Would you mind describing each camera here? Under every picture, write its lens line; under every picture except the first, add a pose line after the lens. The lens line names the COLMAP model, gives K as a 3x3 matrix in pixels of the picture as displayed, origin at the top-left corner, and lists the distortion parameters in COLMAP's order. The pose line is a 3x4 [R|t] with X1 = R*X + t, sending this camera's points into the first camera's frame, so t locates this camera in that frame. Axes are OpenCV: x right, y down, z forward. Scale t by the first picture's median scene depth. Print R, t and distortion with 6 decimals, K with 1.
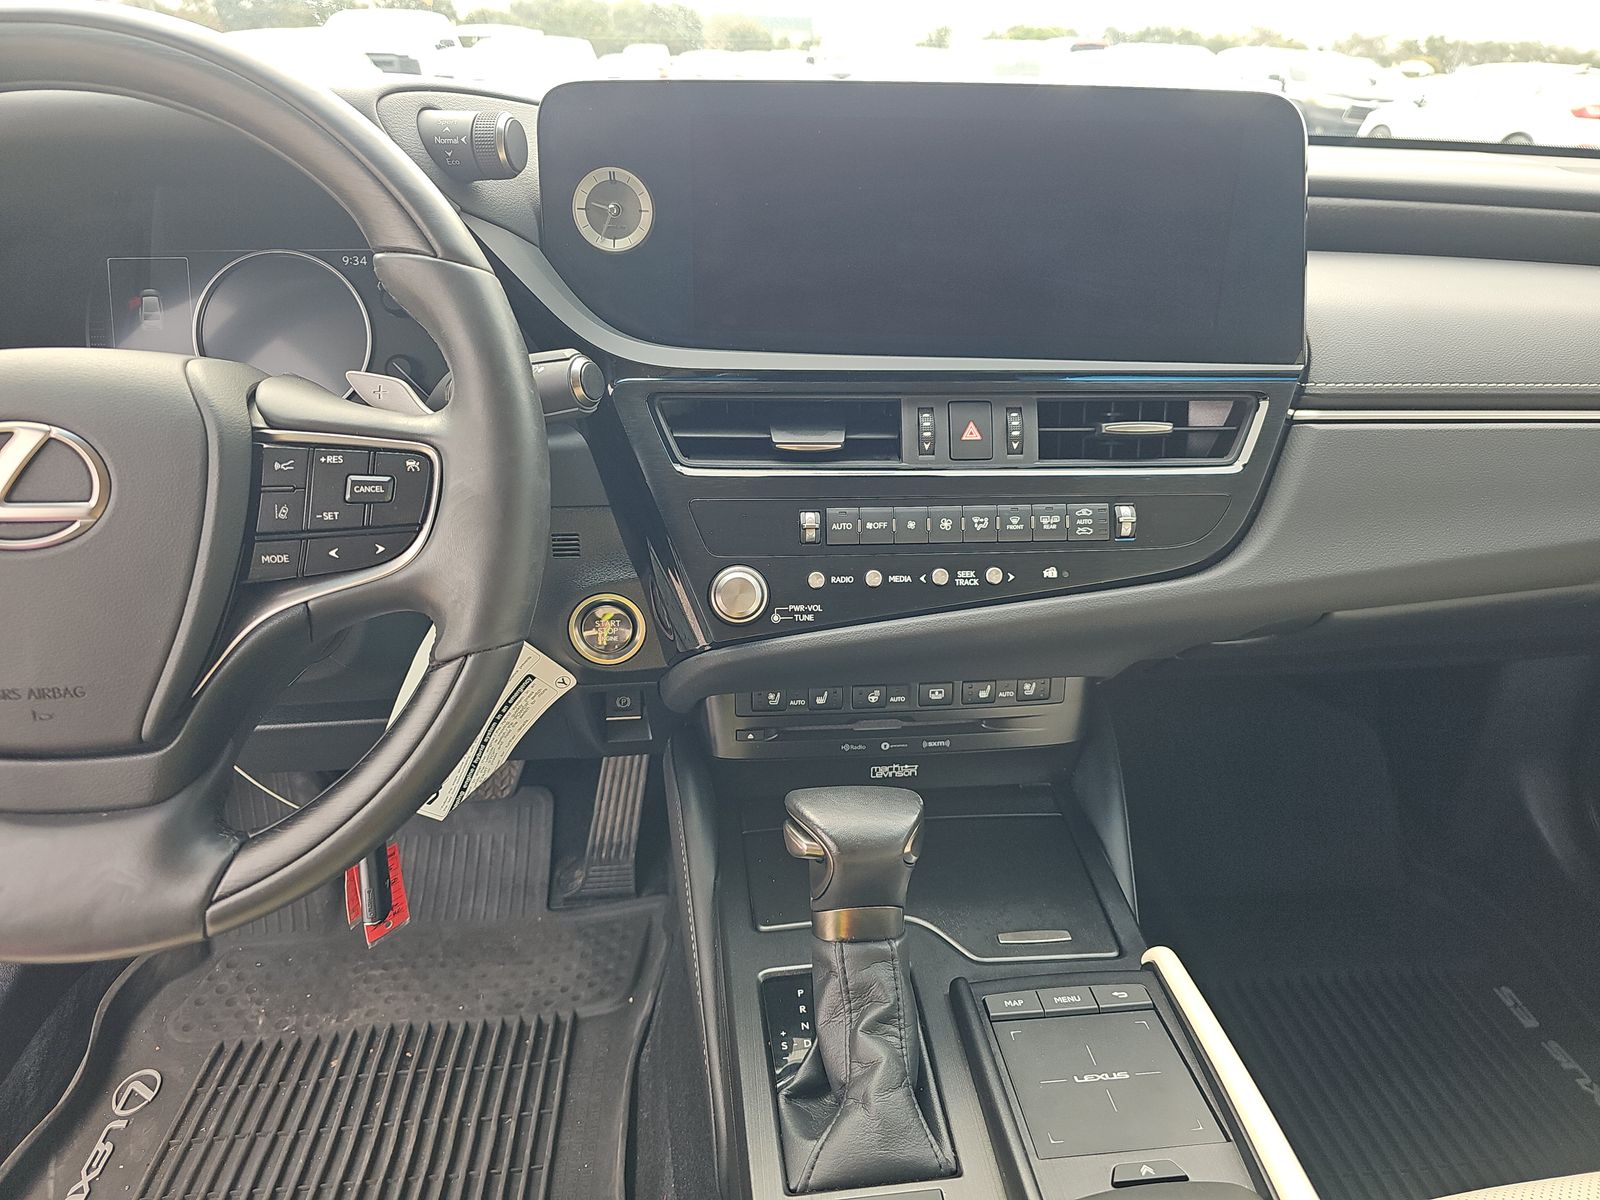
lens RADIAL K [[1074.1, 0, 800.9], [0, 1074.1, 583.0], [0, 0, 1]] dist [0.057441, -0.053219]
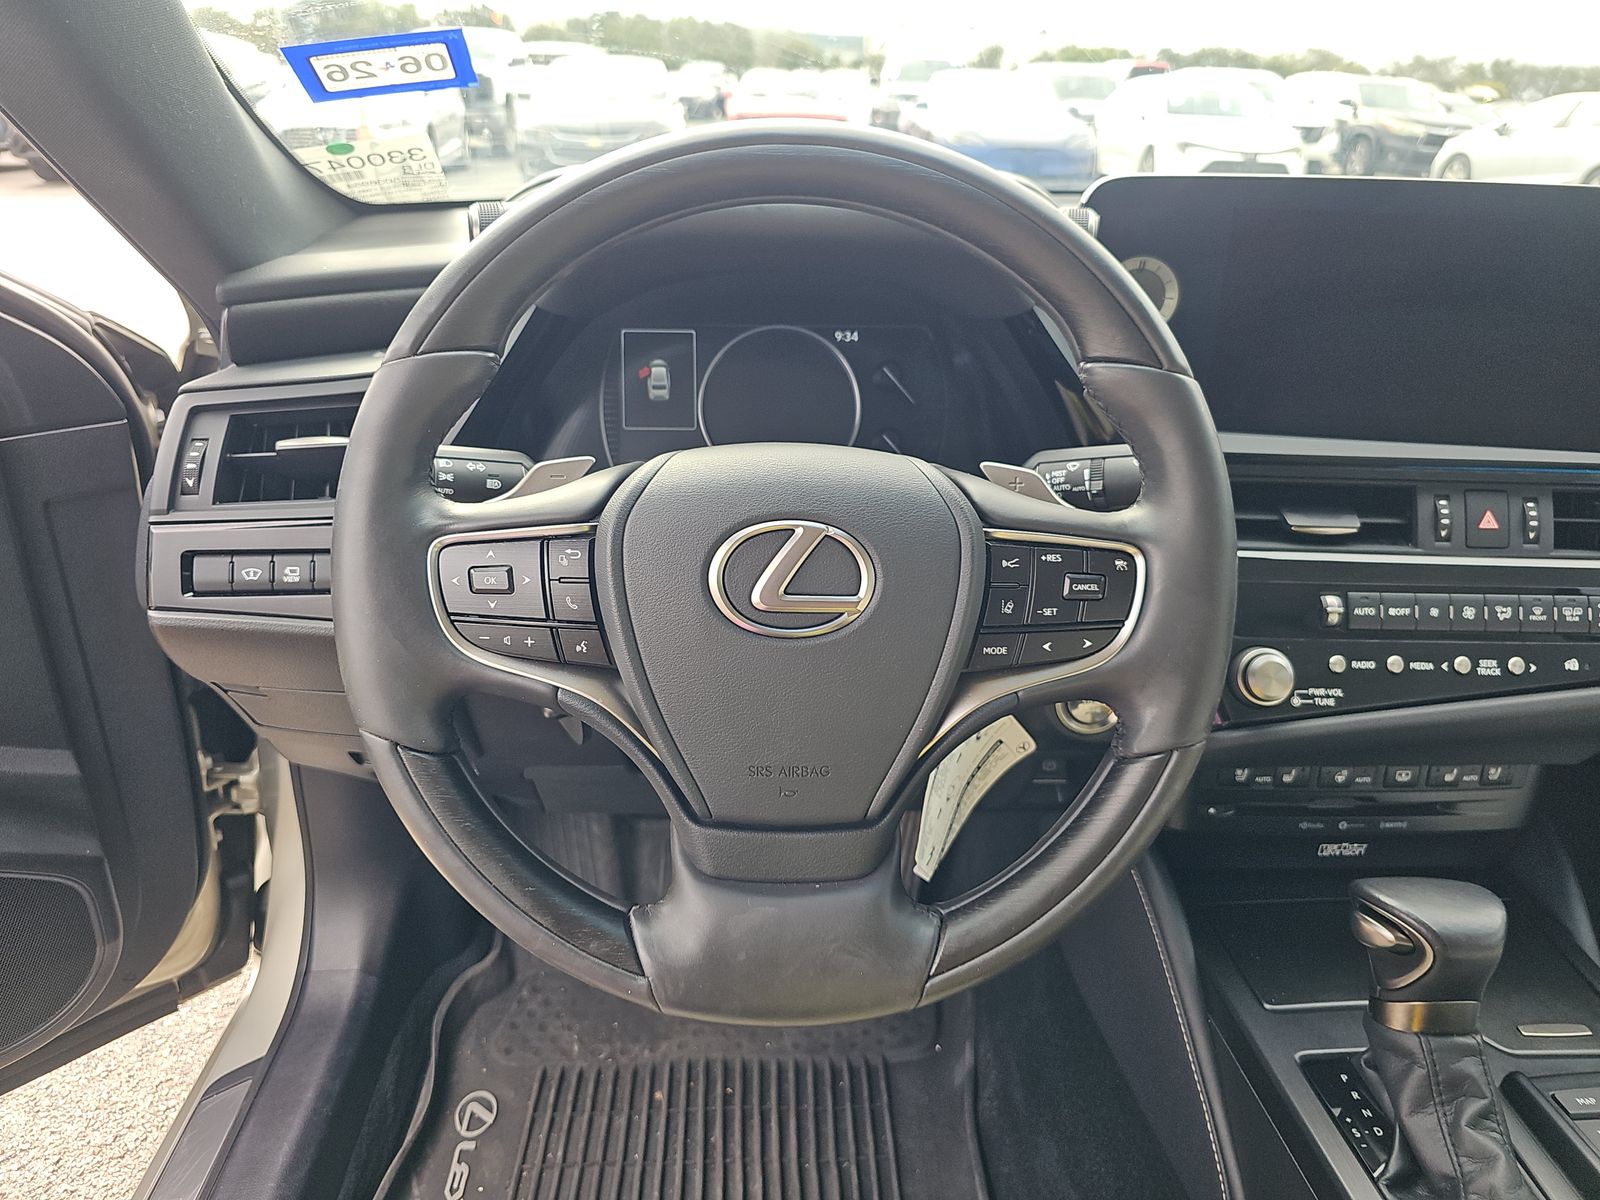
lens RADIAL K [[1069.5, 0, 800.6], [0, 1069.5, 581.7], [0, 0, 1]] dist [0.098665, -0.145892]
pose [[0.998466, 0.032185, -0.045056, -0.435147], [-0.032994, 0.999305, -0.017333, -0.044962], [0.044467, 0.018793, 0.998834, -0.035740]]
